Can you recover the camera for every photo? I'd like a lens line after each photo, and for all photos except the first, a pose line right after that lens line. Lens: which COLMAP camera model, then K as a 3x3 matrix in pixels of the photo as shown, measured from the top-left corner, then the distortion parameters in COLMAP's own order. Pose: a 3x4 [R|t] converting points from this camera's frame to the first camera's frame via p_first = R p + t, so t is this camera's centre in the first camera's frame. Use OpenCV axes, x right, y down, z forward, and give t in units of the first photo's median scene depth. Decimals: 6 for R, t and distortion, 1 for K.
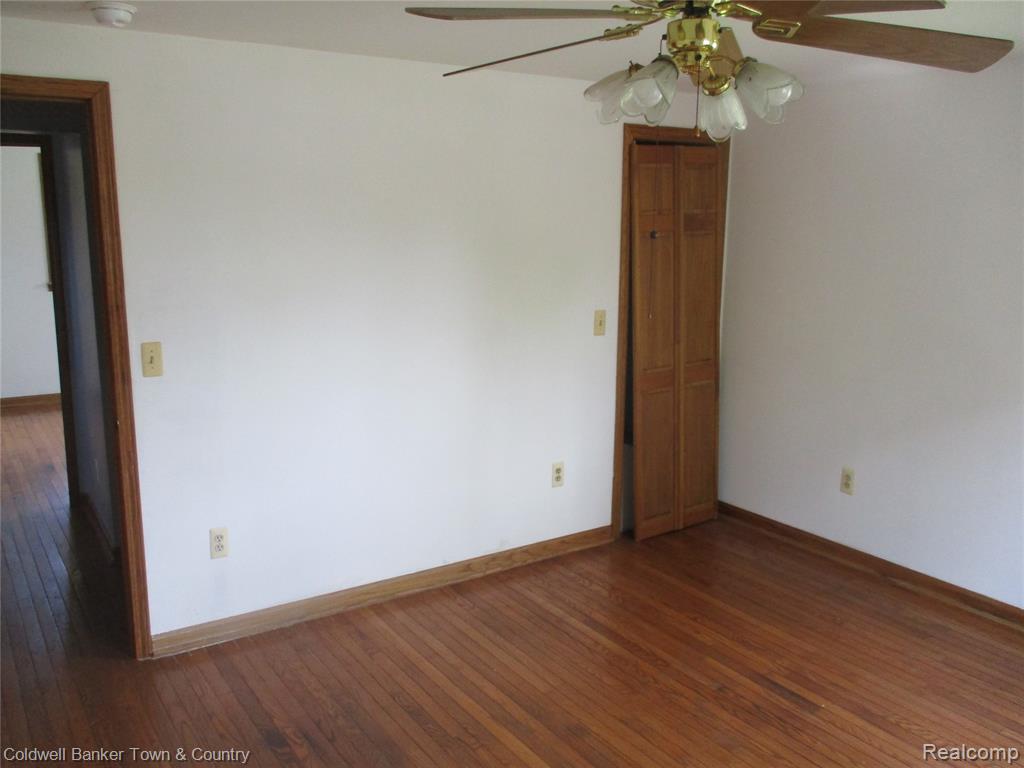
lens RADIAL K [[874.3, 0, 512.0], [0, 874.3, 384.0], [0, 0, 1]] dist [-0.013138, -0.000223]
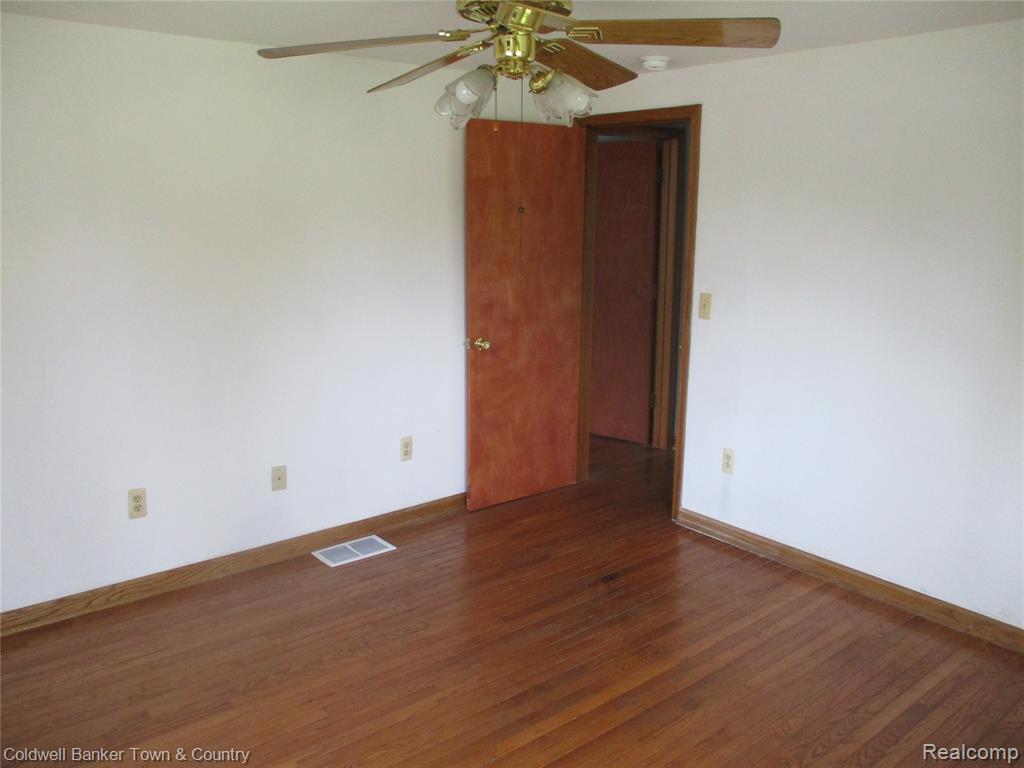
lens RADIAL K [[864.6, 0, 492.9], [0, 864.6, 383.9], [0, 0, 1]] dist [-0.036078, -0.007227]
pose [[0.064971, 0.199407, -0.977761, 0.853367], [-0.195817, 0.963328, 0.183452, -0.088086], [0.978486, 0.179544, 0.101635, 0.538791]]
